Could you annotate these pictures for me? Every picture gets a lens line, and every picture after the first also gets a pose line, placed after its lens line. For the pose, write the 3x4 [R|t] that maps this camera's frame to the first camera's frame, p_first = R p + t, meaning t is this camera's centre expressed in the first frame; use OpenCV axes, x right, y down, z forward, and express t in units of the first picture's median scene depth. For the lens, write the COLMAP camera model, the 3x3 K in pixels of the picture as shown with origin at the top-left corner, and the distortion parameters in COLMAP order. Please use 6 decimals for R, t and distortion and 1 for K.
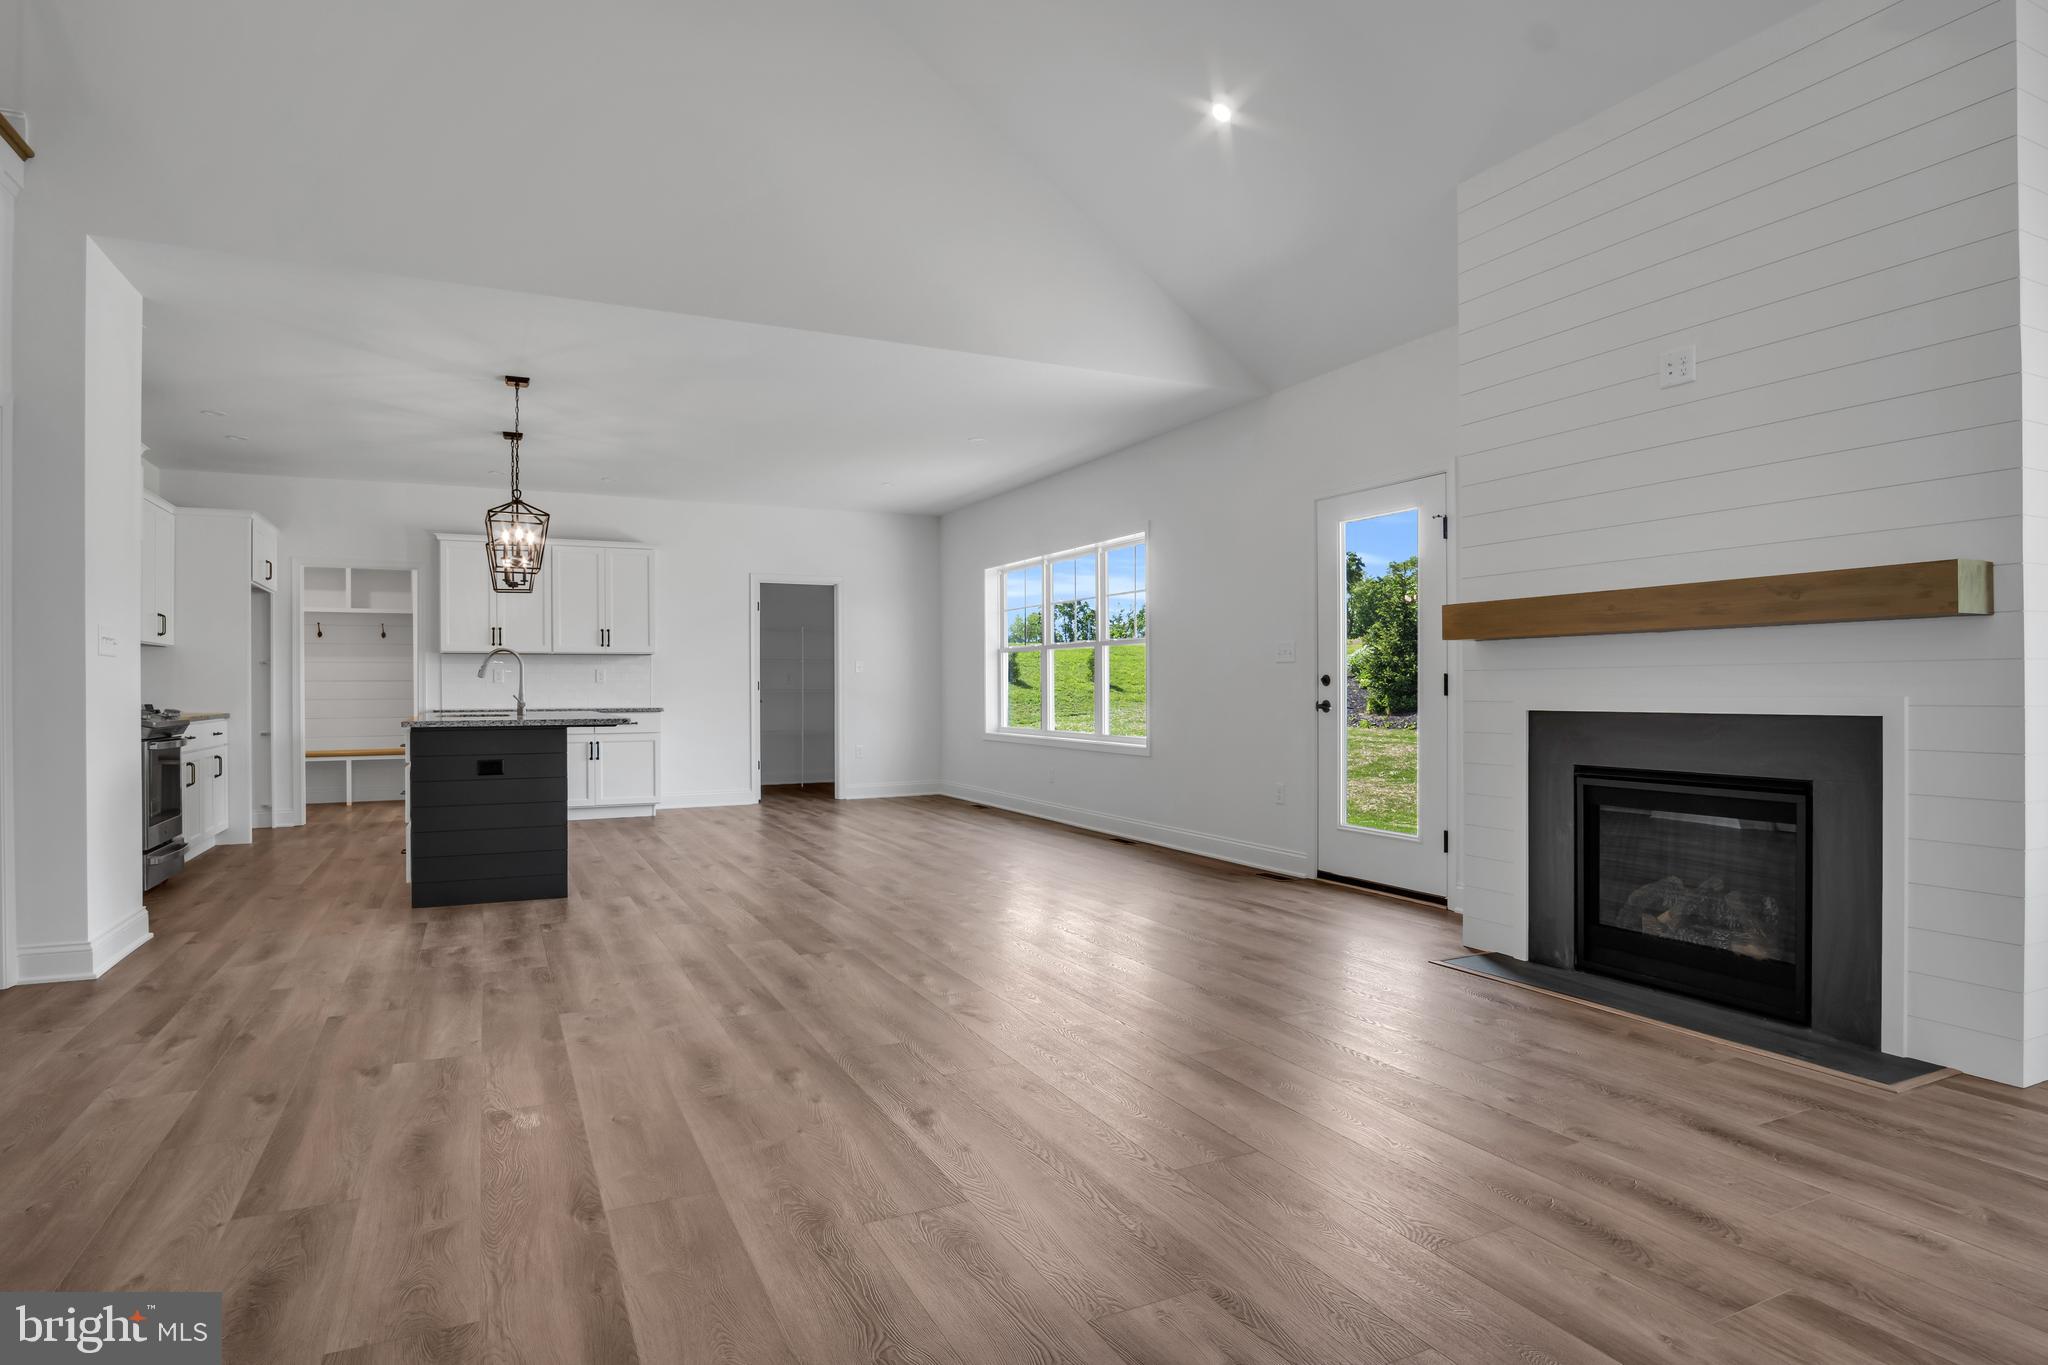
lens RADIAL K [[1112.9, 0, 1020.1], [0, 1112.9, 697.5], [0, 0, 1]] dist [-0.033185, 0.007517]
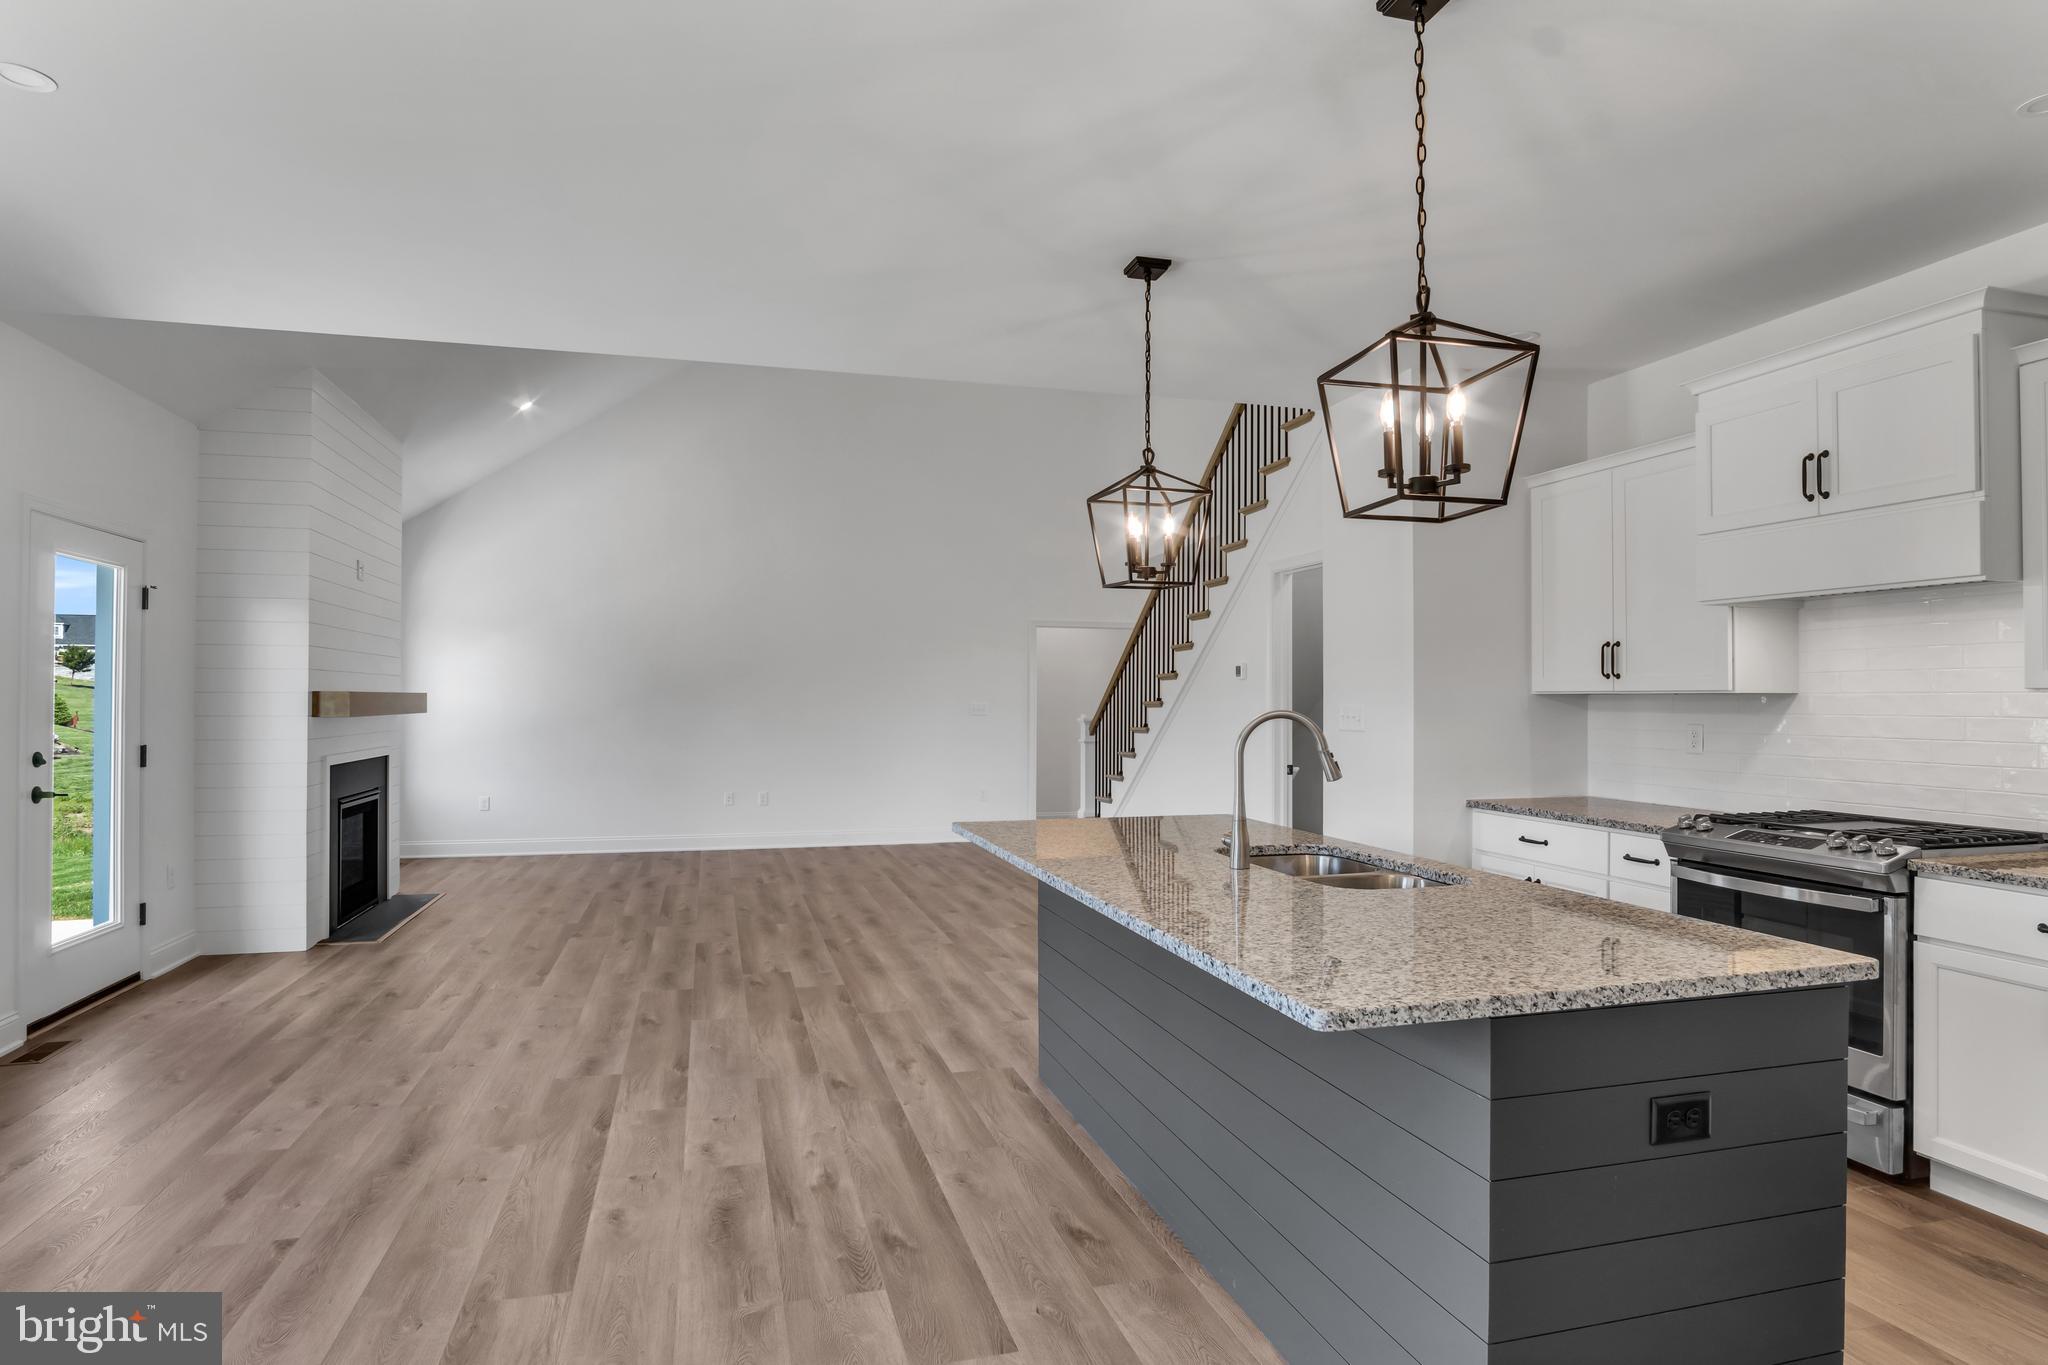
lens RADIAL K [[1112.9, 0, 1034.3], [0, 1112.9, 681.0], [0, 0, 1]] dist [-0.033185, 0.007517]
pose [[-0.985850, 0.003672, 0.167588, -0.671893], [0.002326, 0.999963, -0.008231, -0.081200], [-0.167612, -0.007724, -0.985823, 2.164727]]
